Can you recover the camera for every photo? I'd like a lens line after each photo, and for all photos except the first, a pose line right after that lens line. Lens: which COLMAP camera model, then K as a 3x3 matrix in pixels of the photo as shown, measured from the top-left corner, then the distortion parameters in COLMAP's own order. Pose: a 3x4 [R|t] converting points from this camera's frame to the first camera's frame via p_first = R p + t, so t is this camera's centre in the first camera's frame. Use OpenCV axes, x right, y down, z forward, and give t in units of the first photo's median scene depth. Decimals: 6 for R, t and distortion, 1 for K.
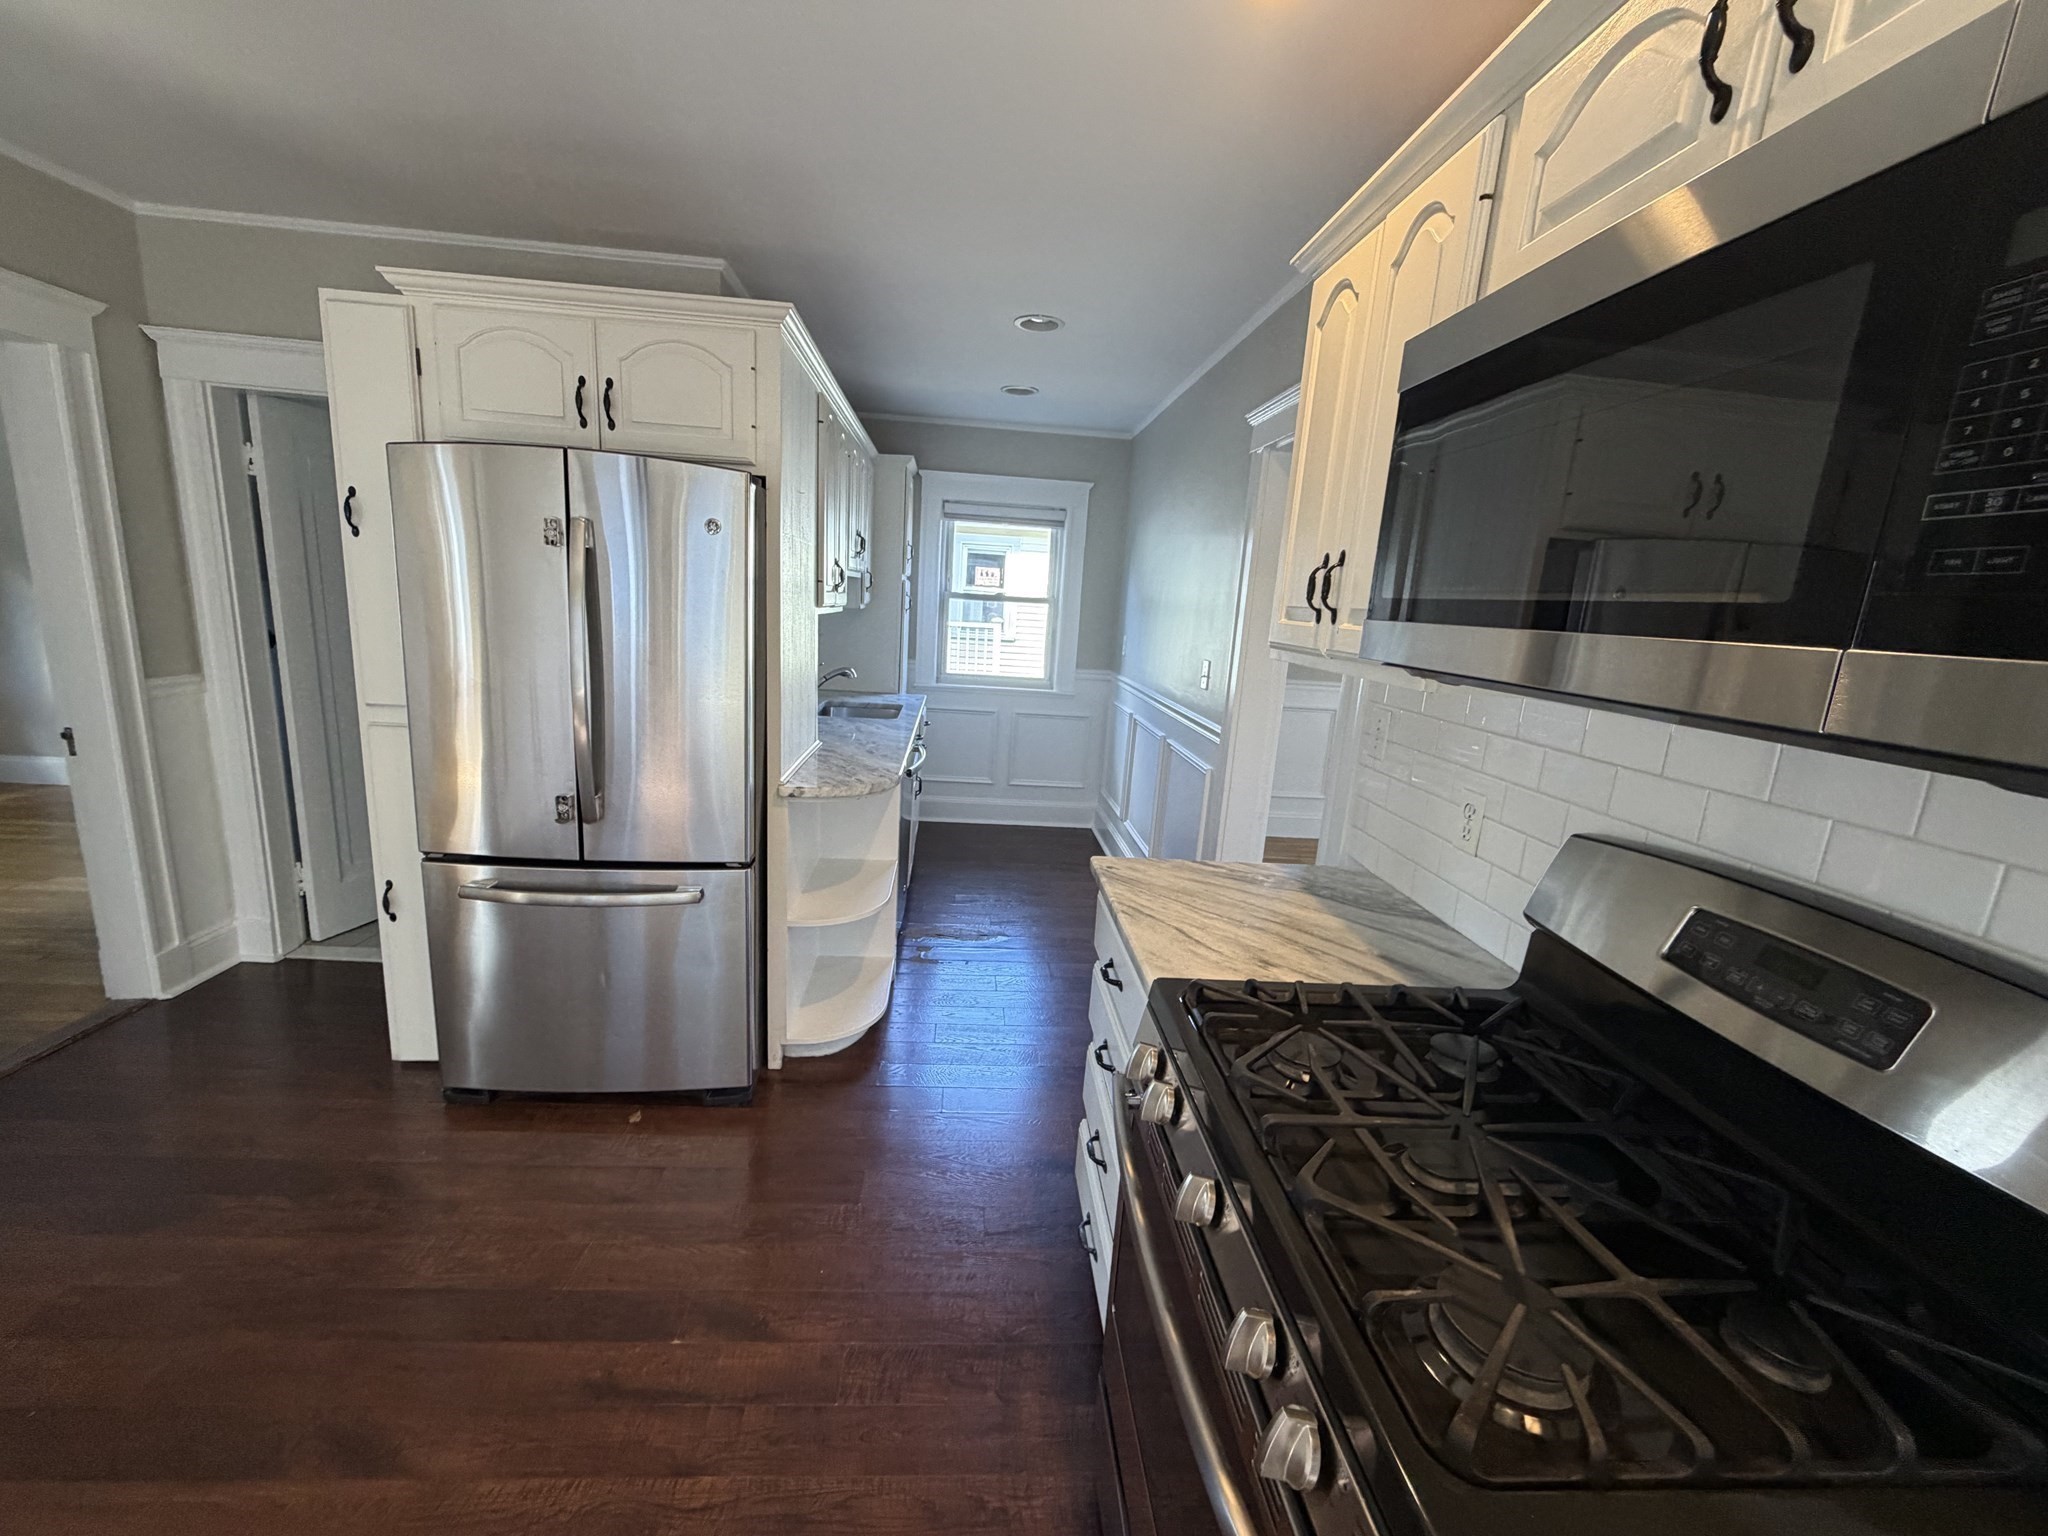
lens RADIAL K [[815.7, 0, 1014.0], [0, 815.7, 765.2], [0, 0, 1]] dist [0.000771, -0.000505]
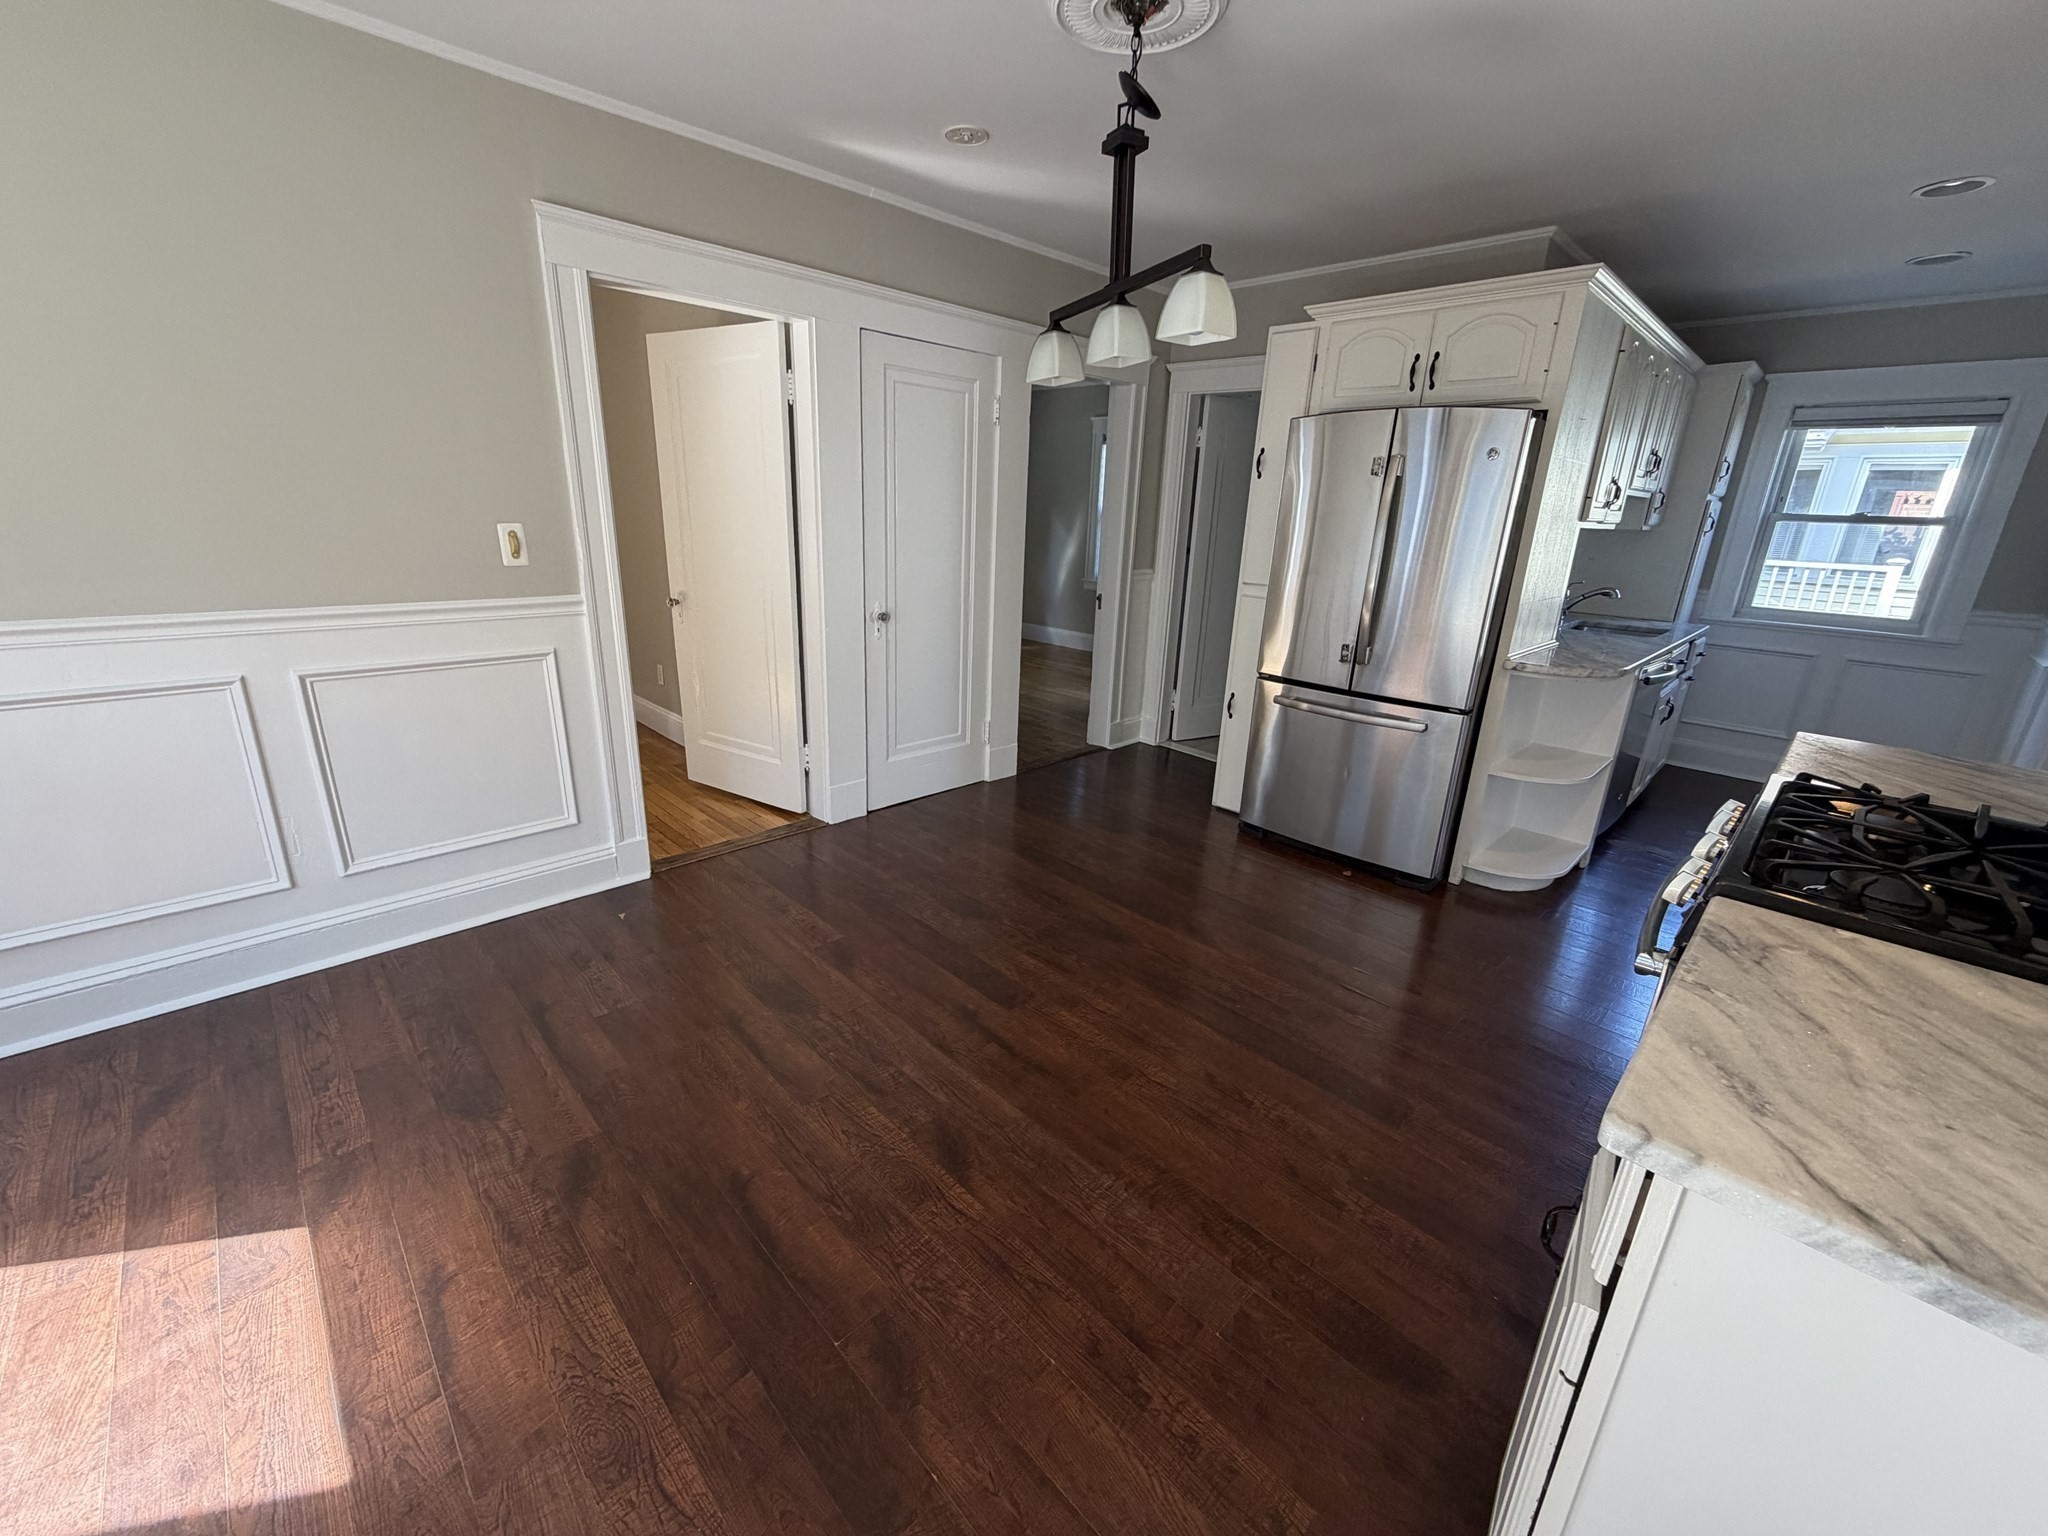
lens RADIAL K [[815.7, 0, 1014.0], [0, 815.7, 765.2], [0, 0, 1]] dist [0.000771, -0.000505]
pose [[0.649977, 0.194744, -0.734578, 0.140076], [-0.148680, 0.980516, 0.128388, 0.106068], [0.745267, 0.025768, 0.666267, -0.321931]]
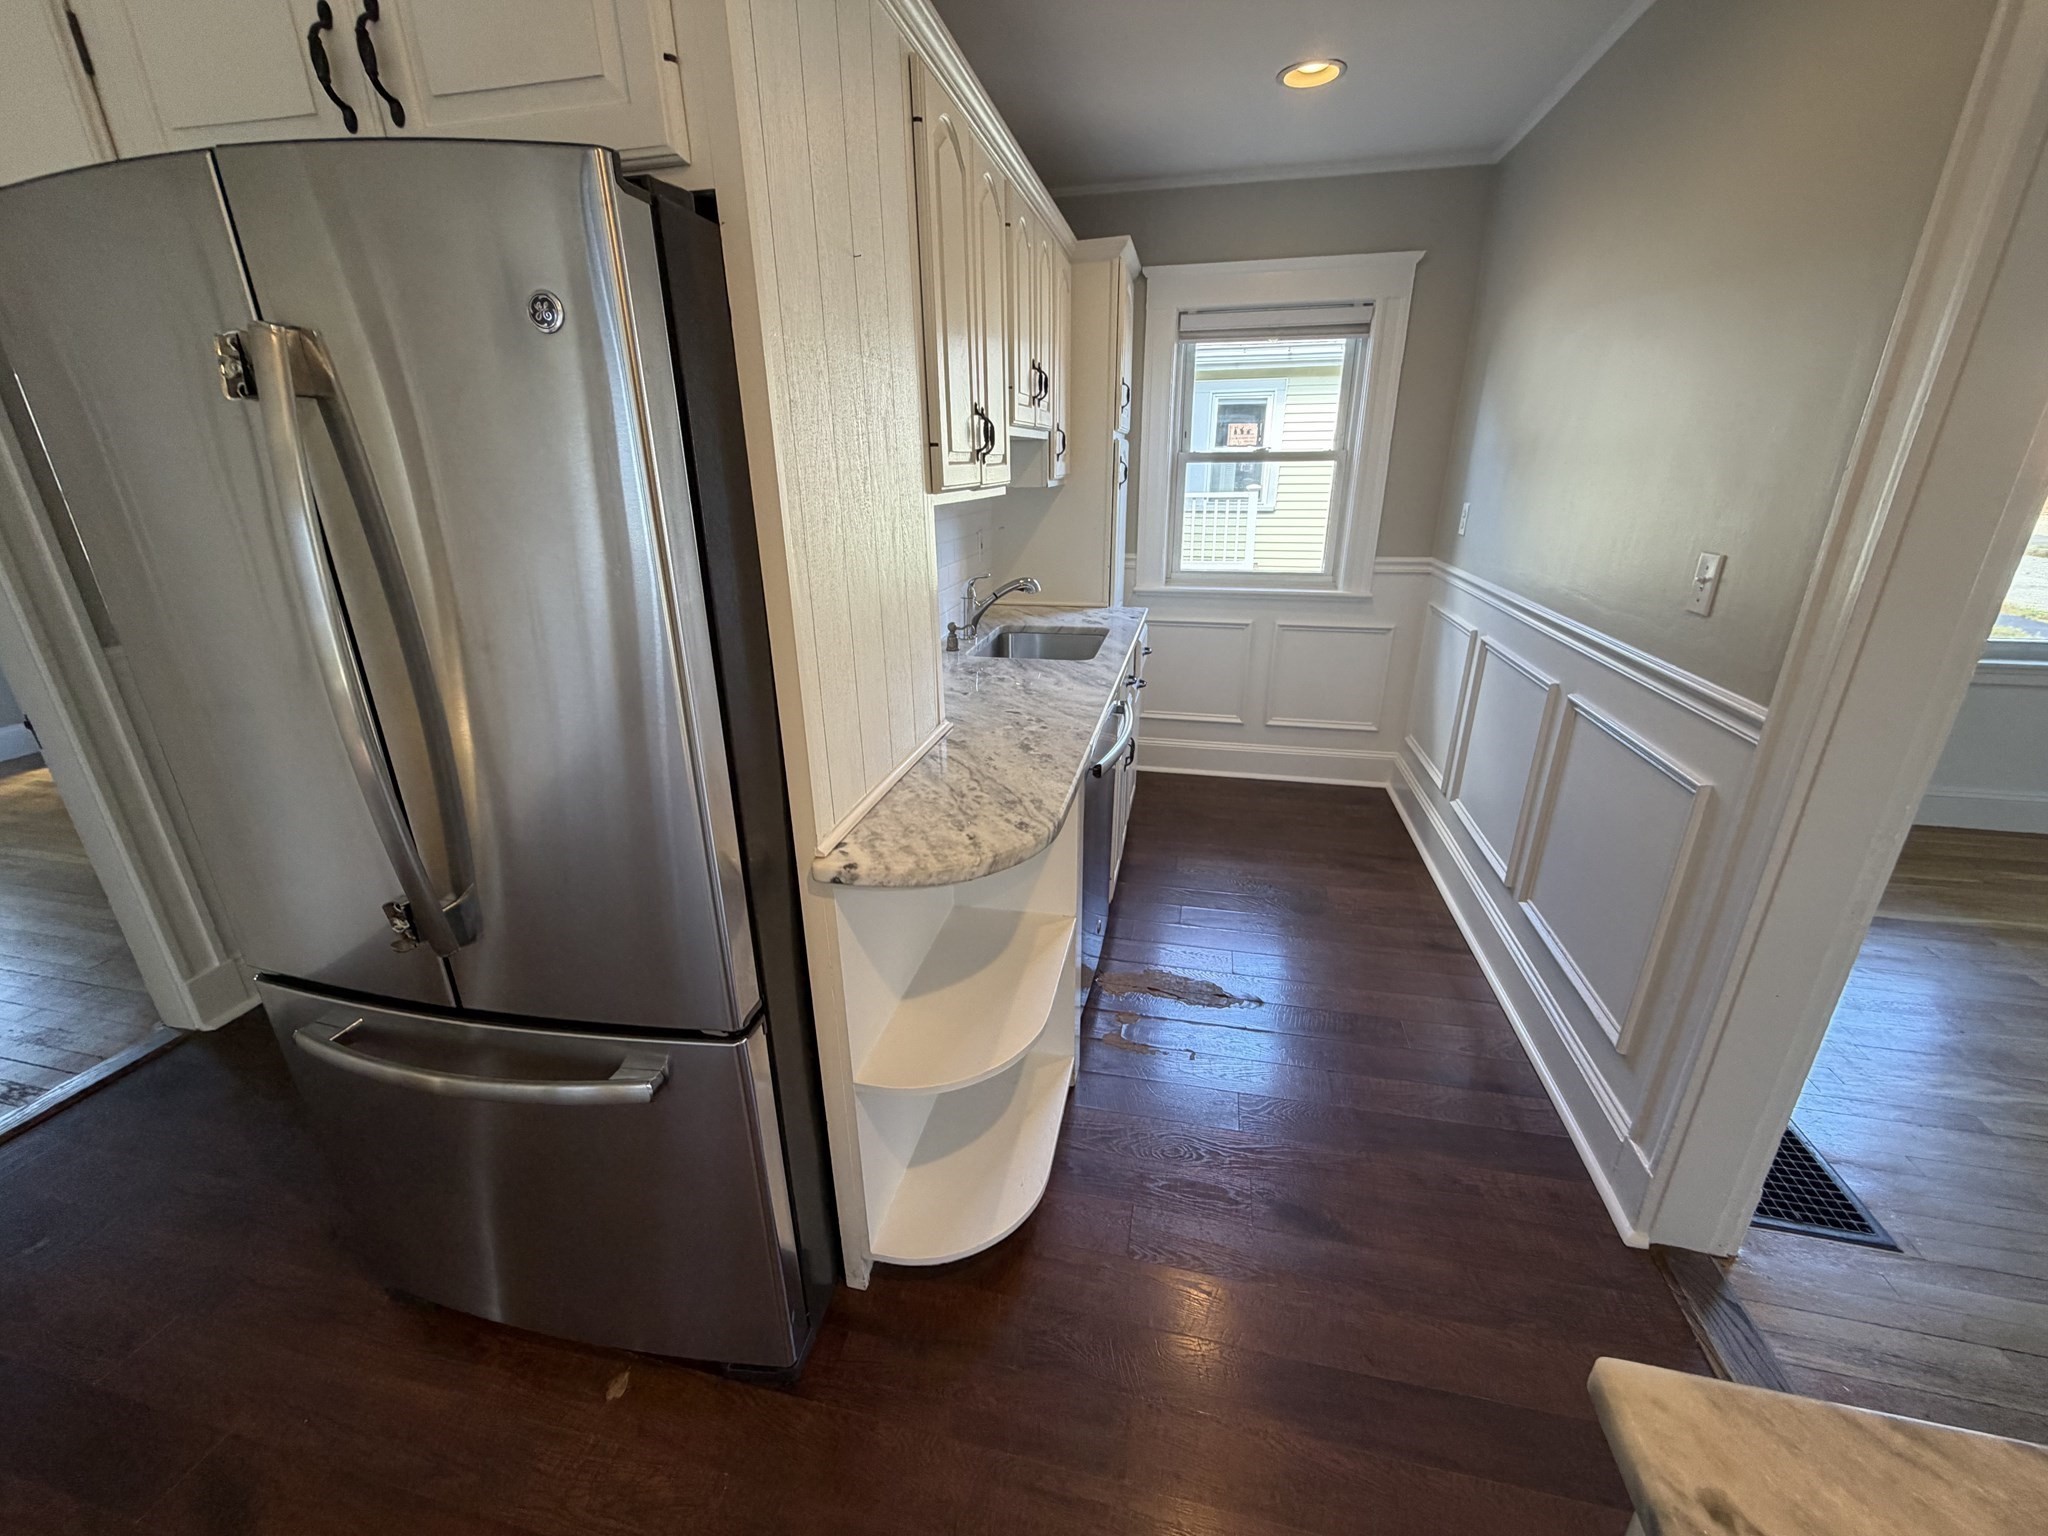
lens RADIAL K [[815.7, 0, 1014.0], [0, 815.7, 765.2], [0, 0, 1]] dist [0.000771, -0.000505]
pose [[0.956396, 0.031557, -0.290363, -0.014589], [0.011226, 0.989440, 0.144509, -0.083268], [0.291857, -0.141467, 0.945942, 0.430842]]
